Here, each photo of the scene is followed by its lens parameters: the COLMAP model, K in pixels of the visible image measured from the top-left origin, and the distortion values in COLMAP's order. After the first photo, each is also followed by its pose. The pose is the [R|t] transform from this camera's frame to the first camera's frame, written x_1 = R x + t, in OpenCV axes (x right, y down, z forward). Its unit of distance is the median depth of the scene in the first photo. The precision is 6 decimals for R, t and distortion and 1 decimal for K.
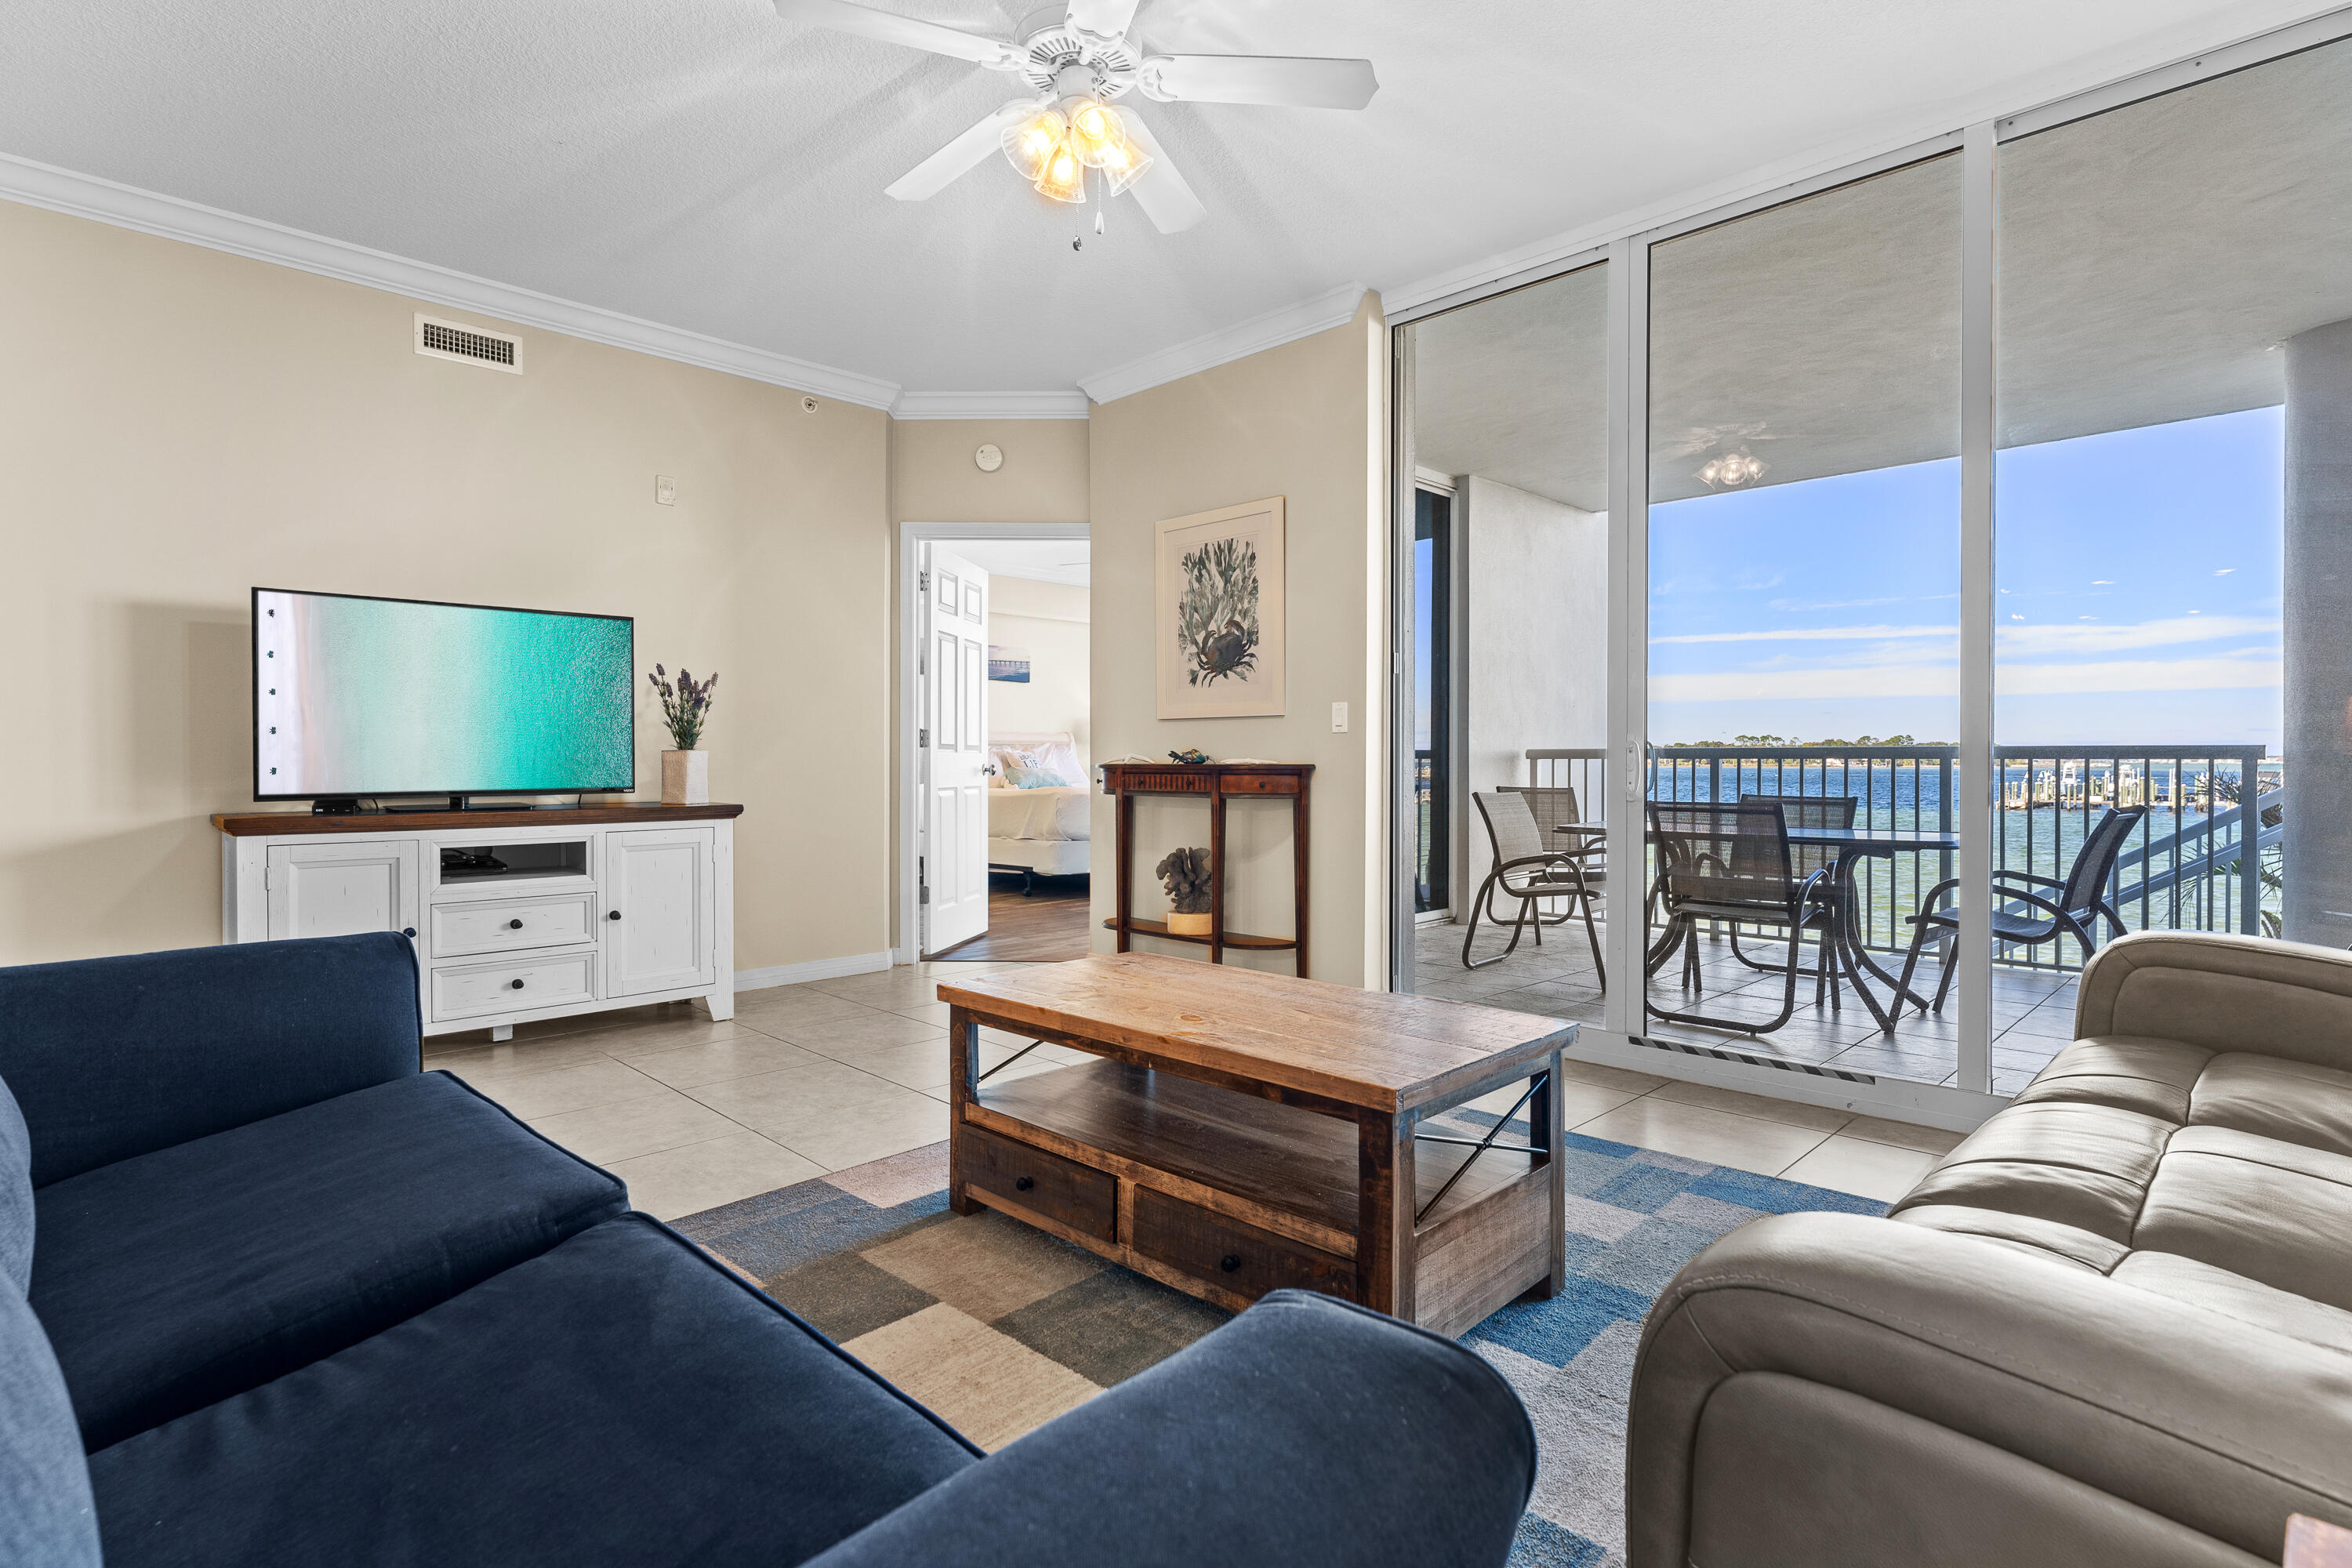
lens RADIAL K [[1156.0, 0, 1163.2], [0, 1156.0, 777.1], [0, 0, 1]] dist [-0.004986, -0.001082]
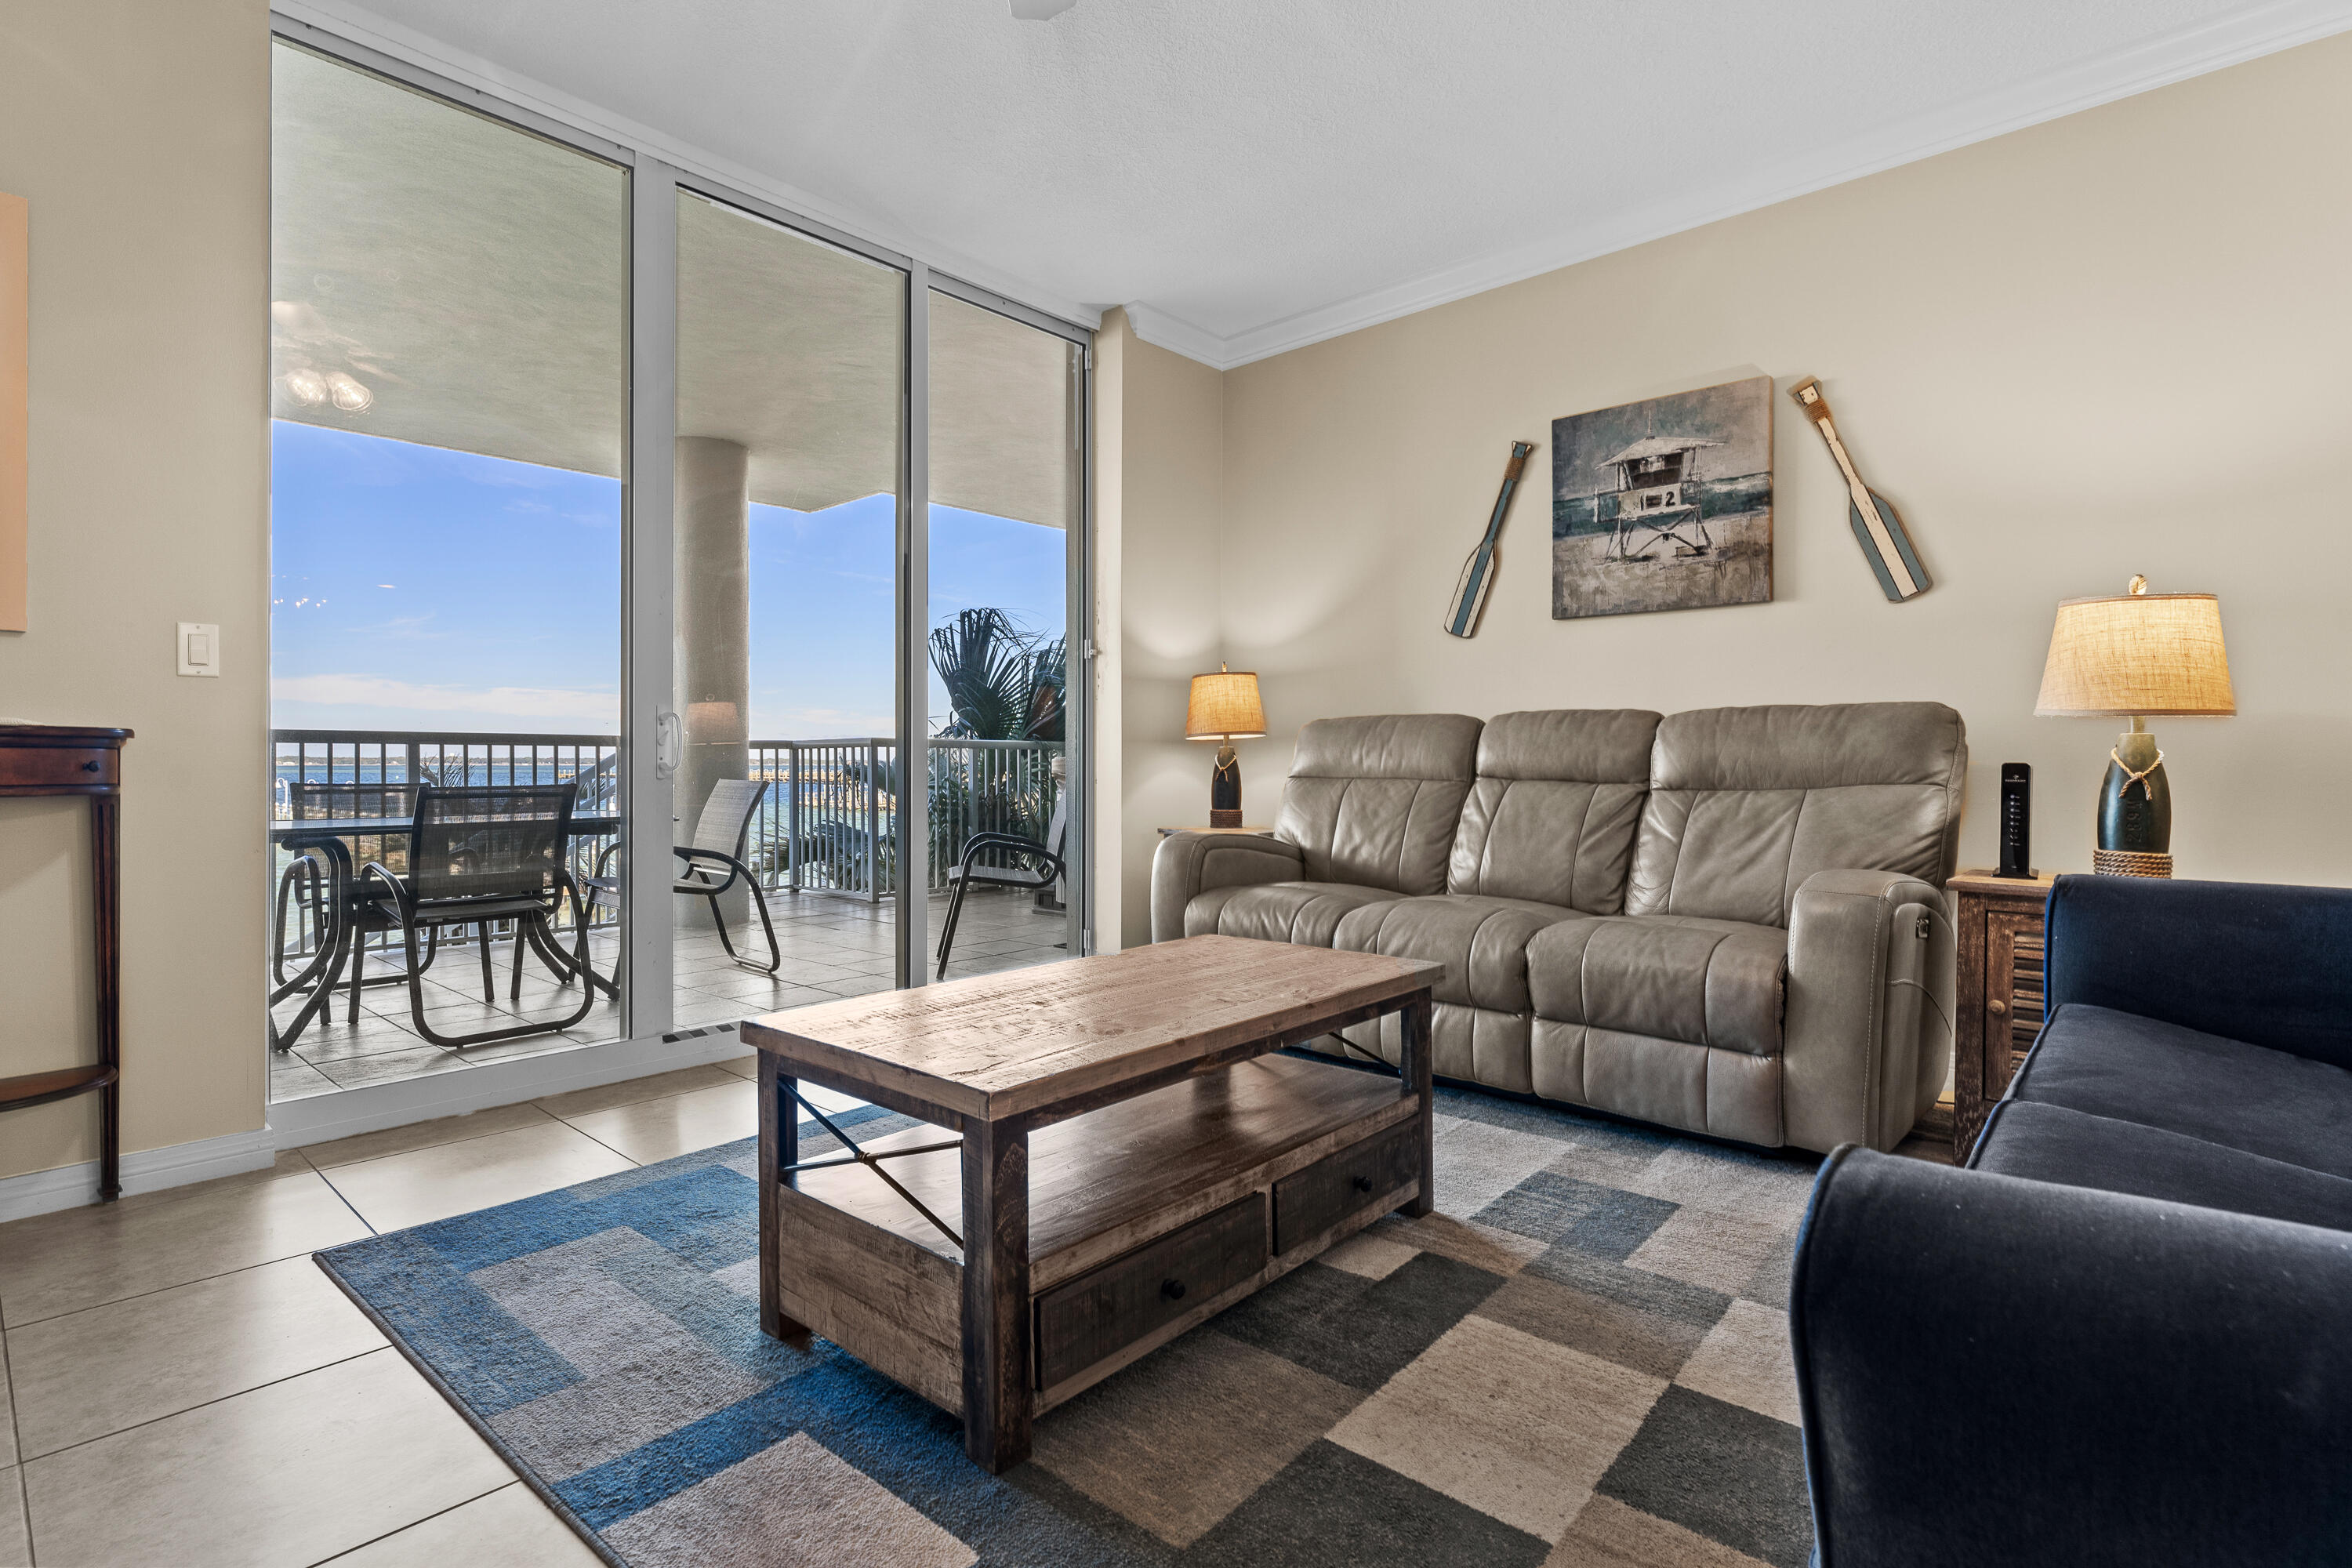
lens RADIAL K [[1156.0, 0, 1172.8], [0, 1156.0, 786.8], [0, 0, 1]] dist [-0.004986, -0.001082]
pose [[-0.058608, -0.019501, 0.998091, -0.417519], [0.014122, 0.999693, 0.020362, 0.011261], [-0.998181, 0.015288, -0.058314, 0.518110]]
